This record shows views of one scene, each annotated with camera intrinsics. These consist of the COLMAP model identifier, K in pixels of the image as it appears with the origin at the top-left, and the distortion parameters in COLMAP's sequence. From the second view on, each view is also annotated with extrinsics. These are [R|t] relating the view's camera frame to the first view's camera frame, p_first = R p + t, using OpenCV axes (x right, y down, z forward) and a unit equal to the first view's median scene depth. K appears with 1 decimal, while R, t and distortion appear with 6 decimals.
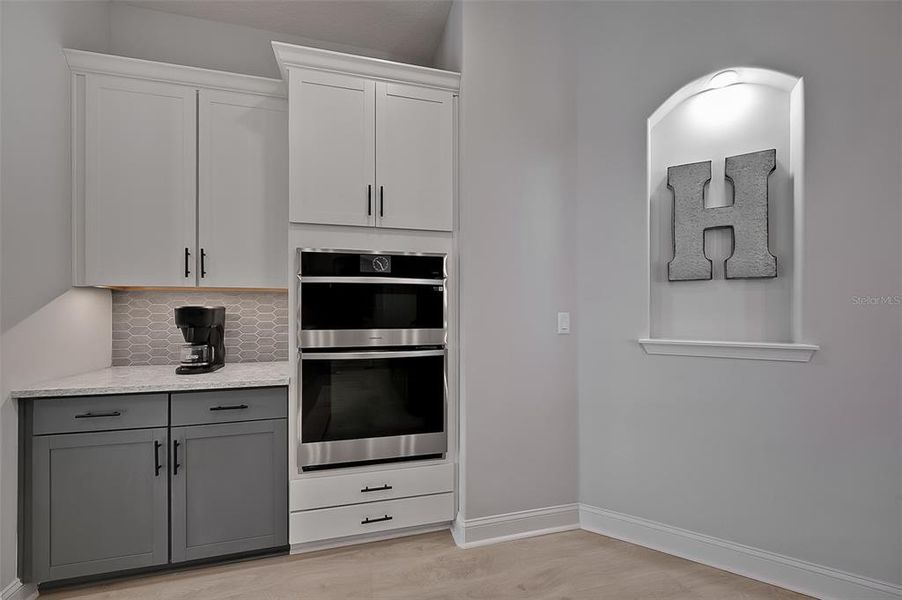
lens RADIAL K [[362.6, 0, 446.5], [0, 362.6, 305.2], [0, 0, 1]] dist [-0.003426, 0.001340]
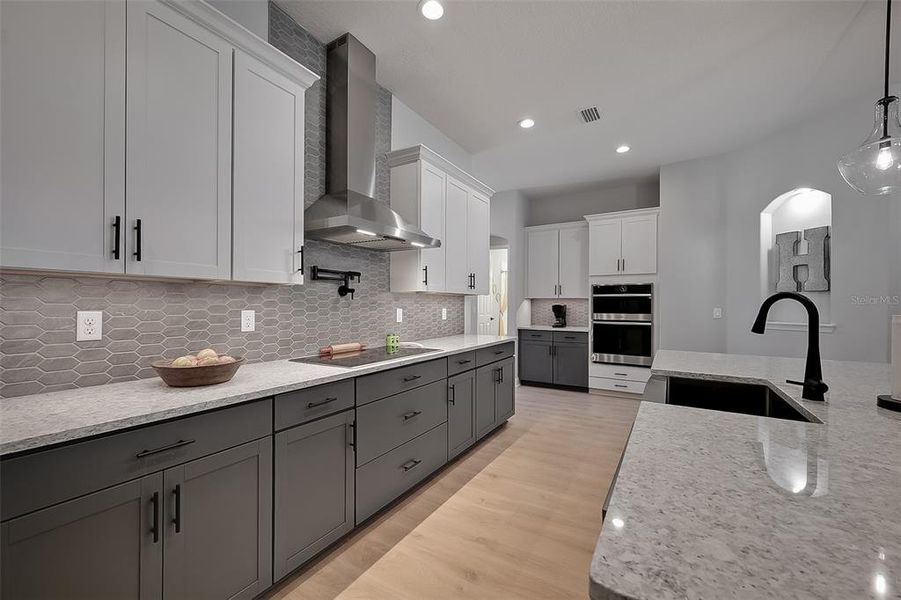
lens RADIAL K [[362.2, 0, 447.8], [0, 362.2, 306.6], [0, 0, 1]] dist [-0.003426, 0.001340]
pose [[0.689207, 0.007032, -0.724531, 0.827506], [0.002615, 0.999922, 0.012192, -0.018977], [0.724560, -0.010297, 0.689135, -1.692515]]
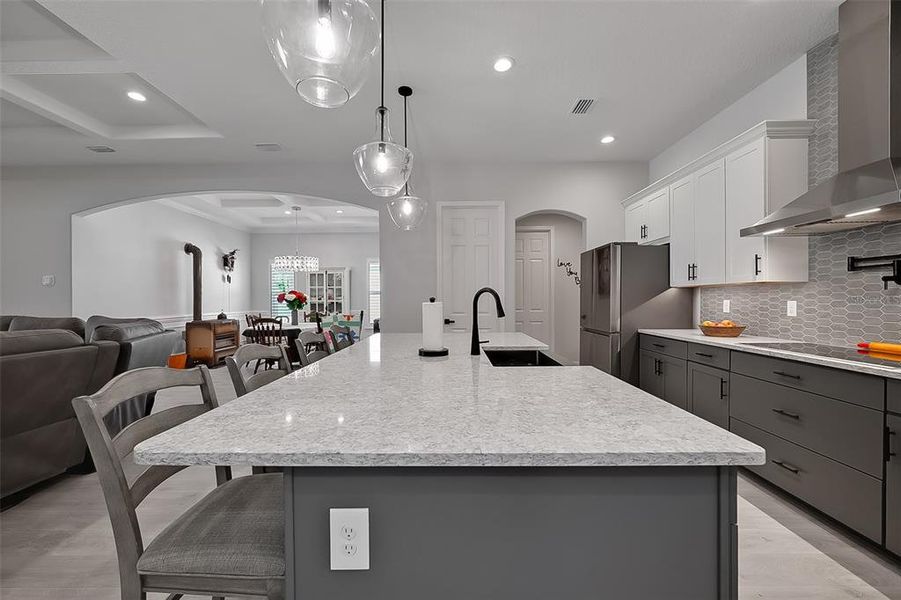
lens RADIAL K [[362.2, 0, 446.6], [0, 362.2, 301.0], [0, 0, 1]] dist [-0.003426, 0.001340]
pose [[-0.964236, 0.004949, 0.265000, 0.598744], [0.004258, 0.999986, -0.003181, 0.003683], [-0.265012, -0.001939, -0.964243, 0.413728]]
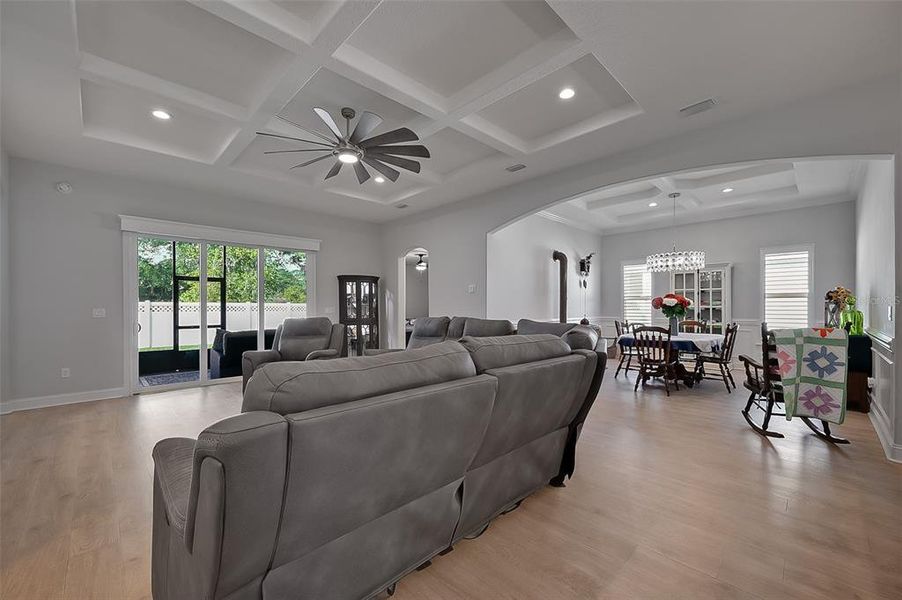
lens RADIAL K [[362.6, 0, 450.0], [0, 362.6, 306.3], [0, 0, 1]] dist [-0.003426, 0.001340]
pose [[-0.496211, 0.001779, 0.868200, 1.341060], [-0.004793, 0.999977, -0.004788, 0.007207], [-0.868189, -0.006537, -0.496191, 0.435660]]
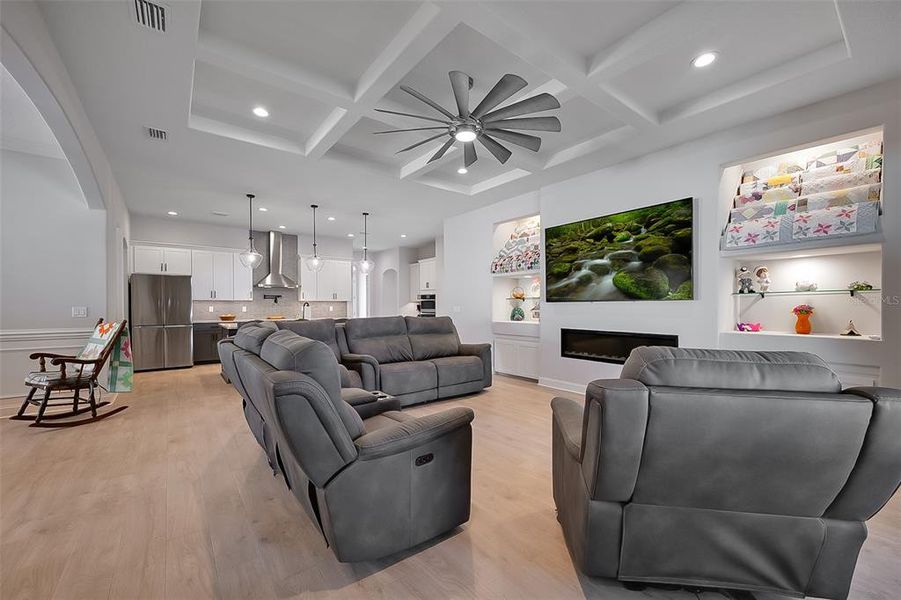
lens RADIAL K [[362.2, 0, 448.2], [0, 362.2, 309.4], [0, 0, 1]] dist [-0.003426, 0.001340]
pose [[0.382177, 0.013543, -0.923990, 4.796911], [0.008224, 0.999803, 0.018055, -0.022355], [0.924053, -0.014499, 0.381990, -0.751382]]
